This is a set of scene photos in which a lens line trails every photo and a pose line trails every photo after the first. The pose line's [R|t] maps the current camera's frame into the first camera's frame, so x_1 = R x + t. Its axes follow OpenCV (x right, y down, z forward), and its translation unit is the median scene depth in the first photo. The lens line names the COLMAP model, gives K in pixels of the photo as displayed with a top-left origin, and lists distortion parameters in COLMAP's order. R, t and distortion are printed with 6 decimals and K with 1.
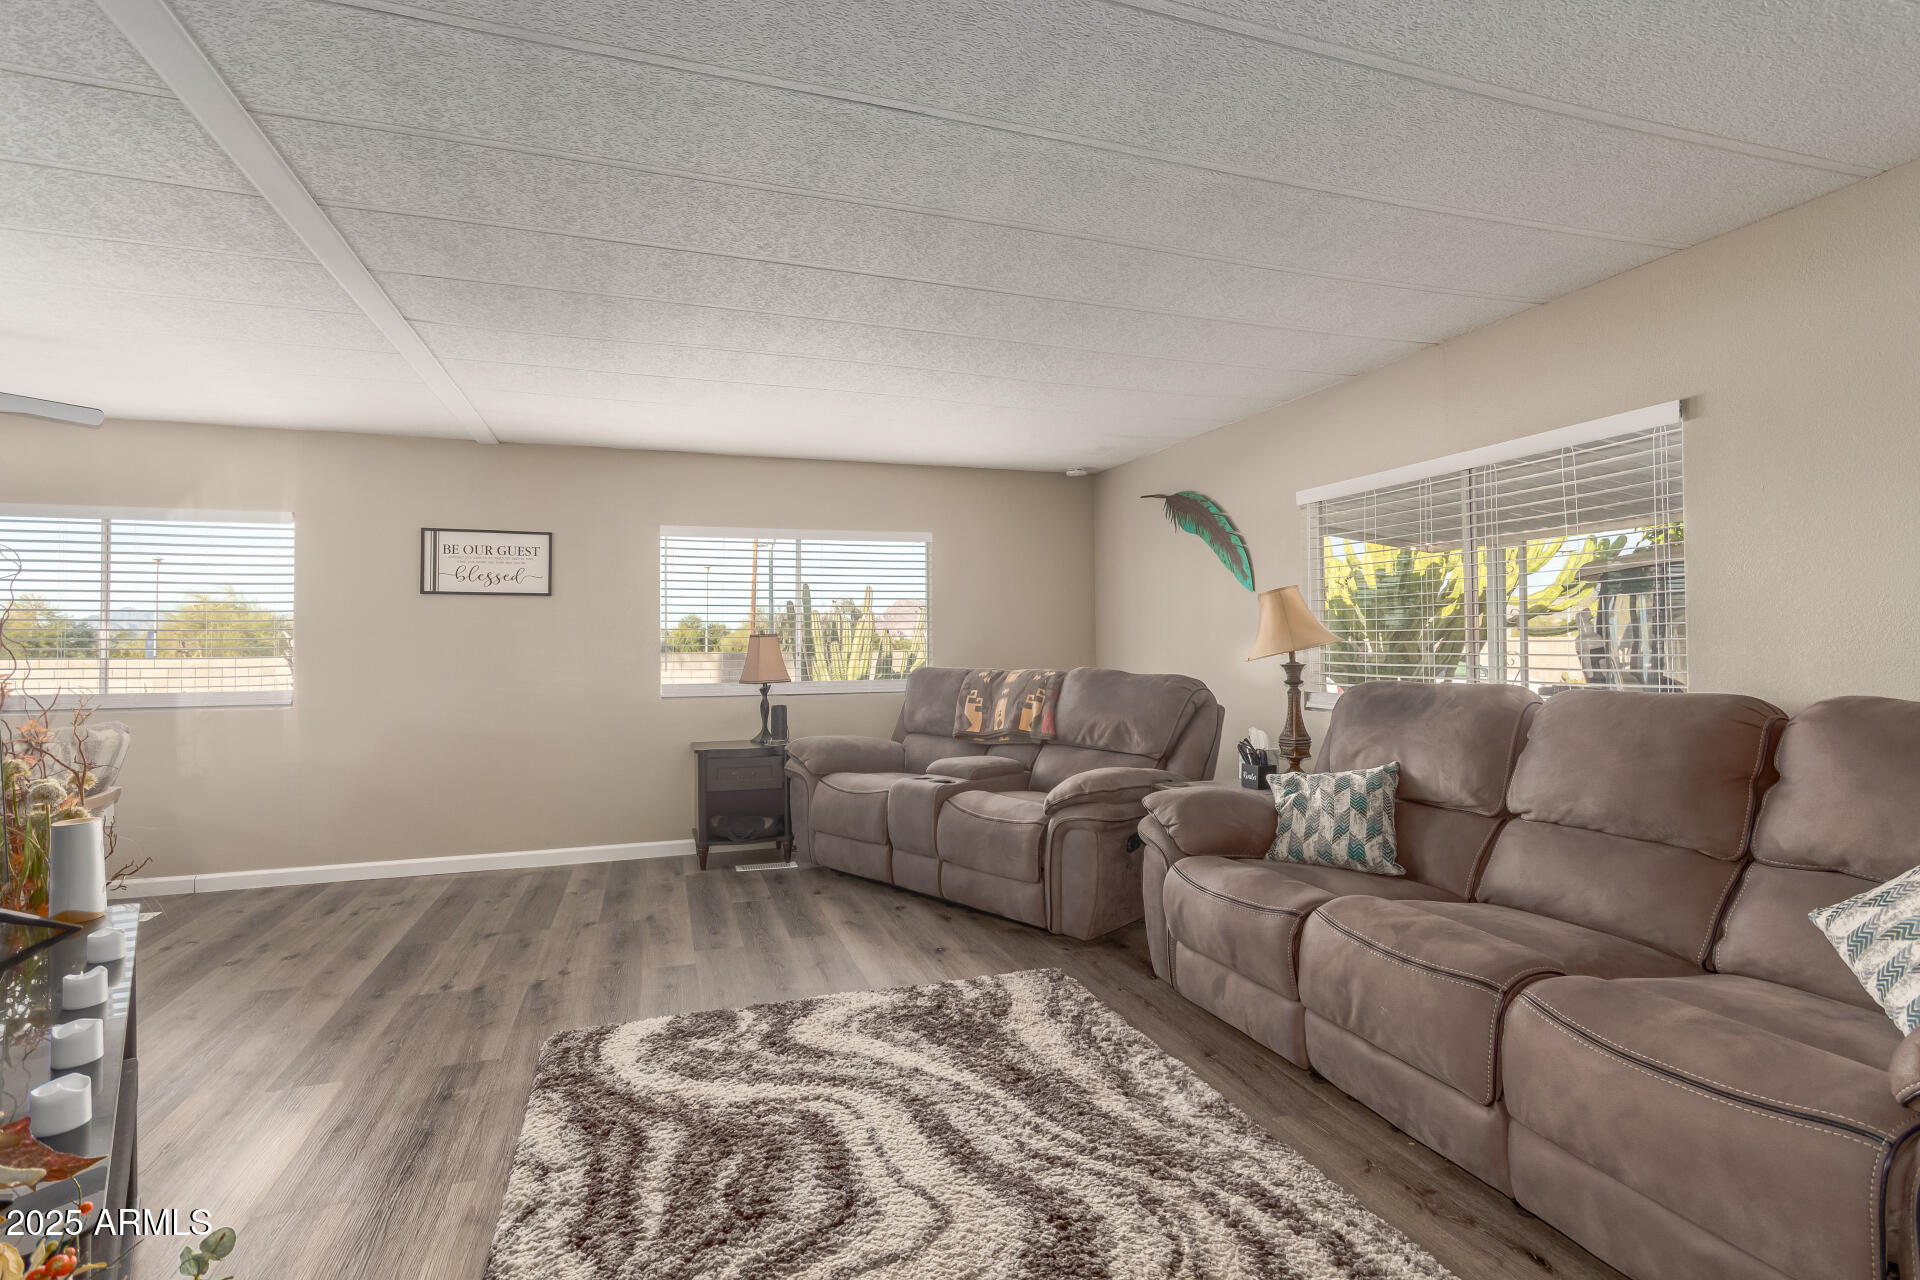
lens RADIAL K [[888.7, 0, 961.7], [0, 888.7, 642.6], [0, 0, 1]] dist [0.012971, -0.000902]
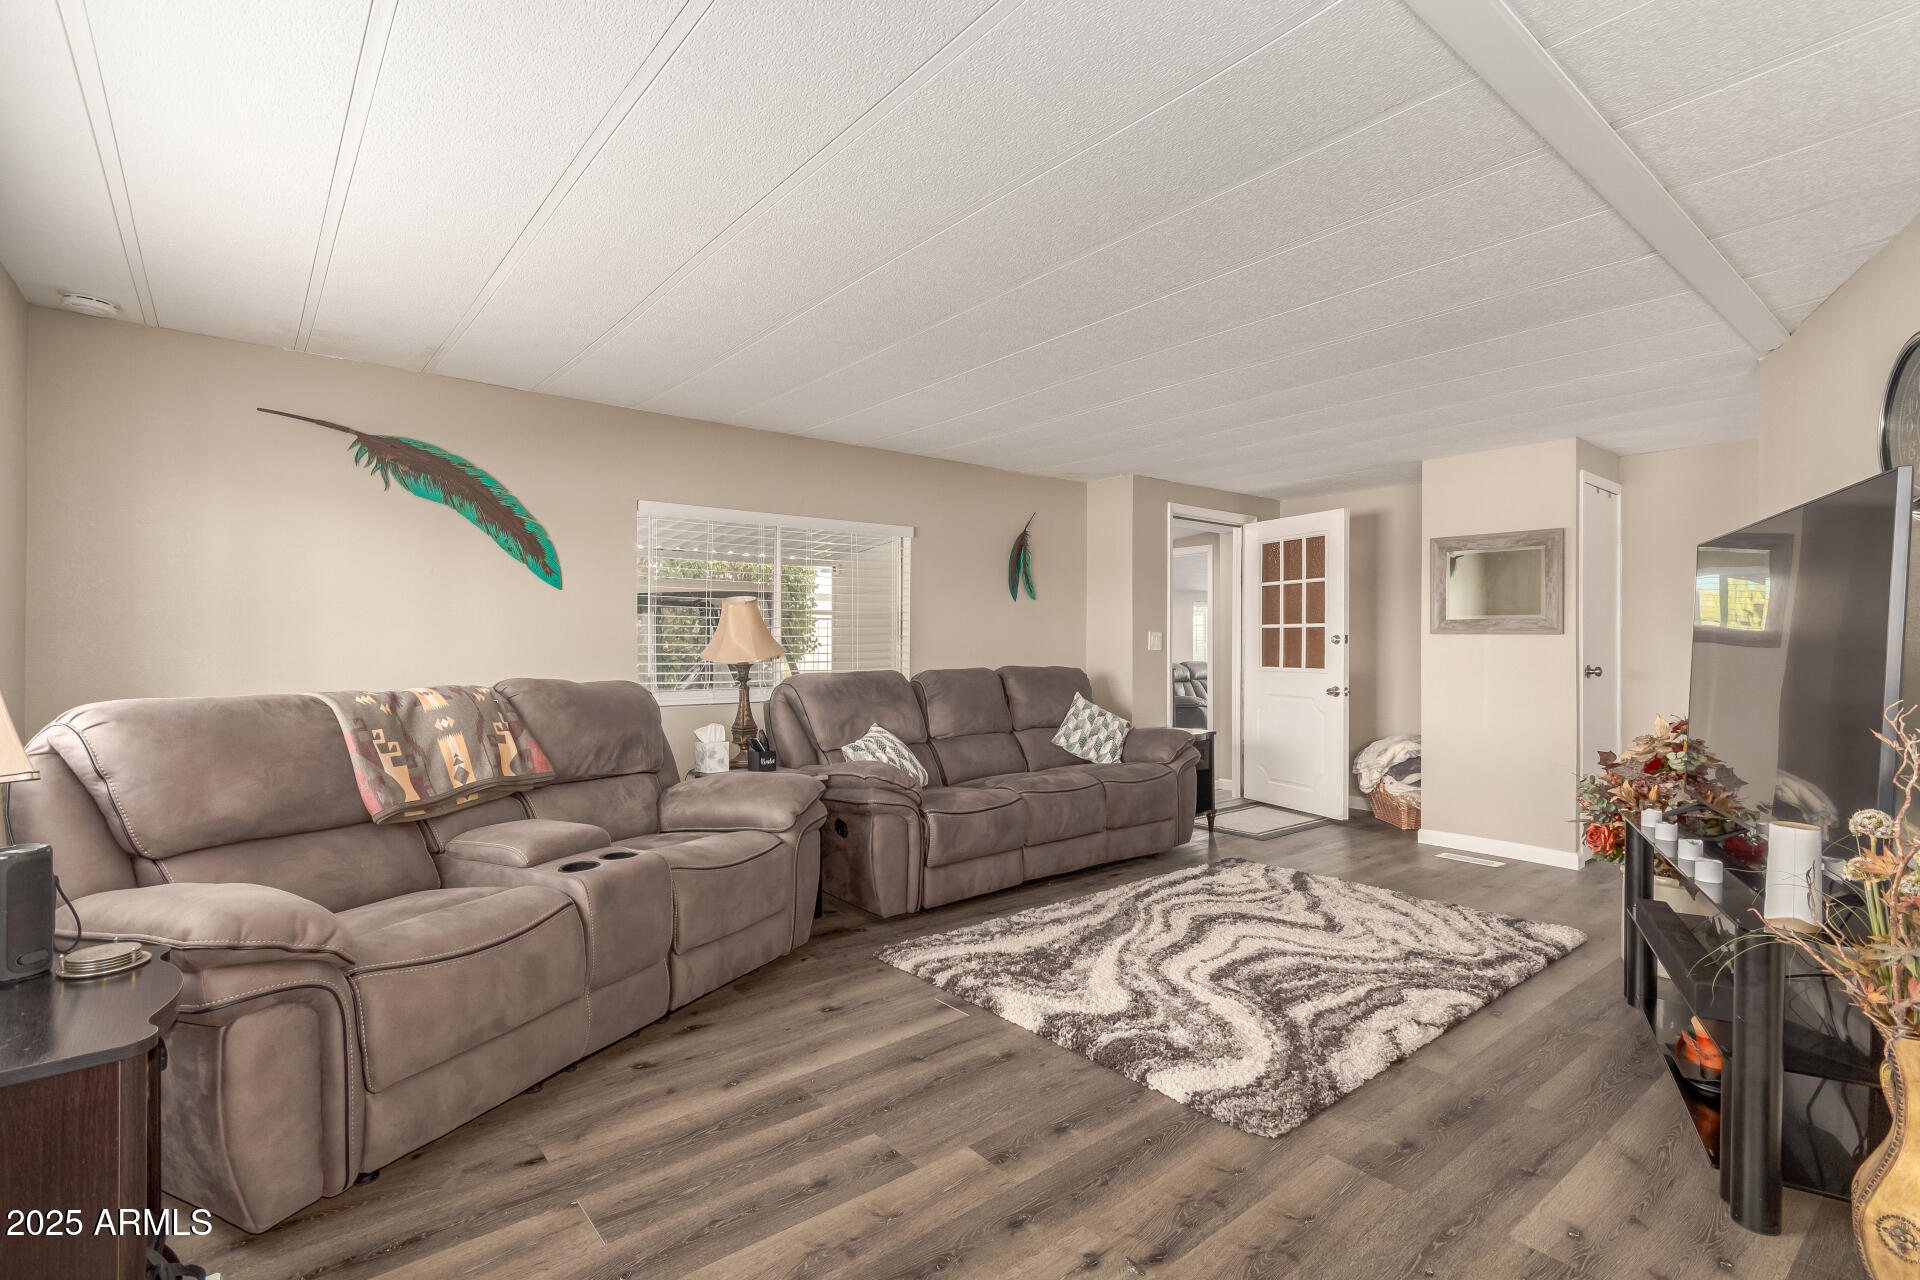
lens RADIAL K [[888.7, 0, 967.4], [0, 888.7, 651.4], [0, 0, 1]] dist [0.012971, -0.000902]
pose [[-0.347122, 0.004201, 0.937810, -1.244643], [0.000937, 0.999991, -0.004133, 0.018166], [-0.937819, -0.000556, -0.347123, 1.702039]]
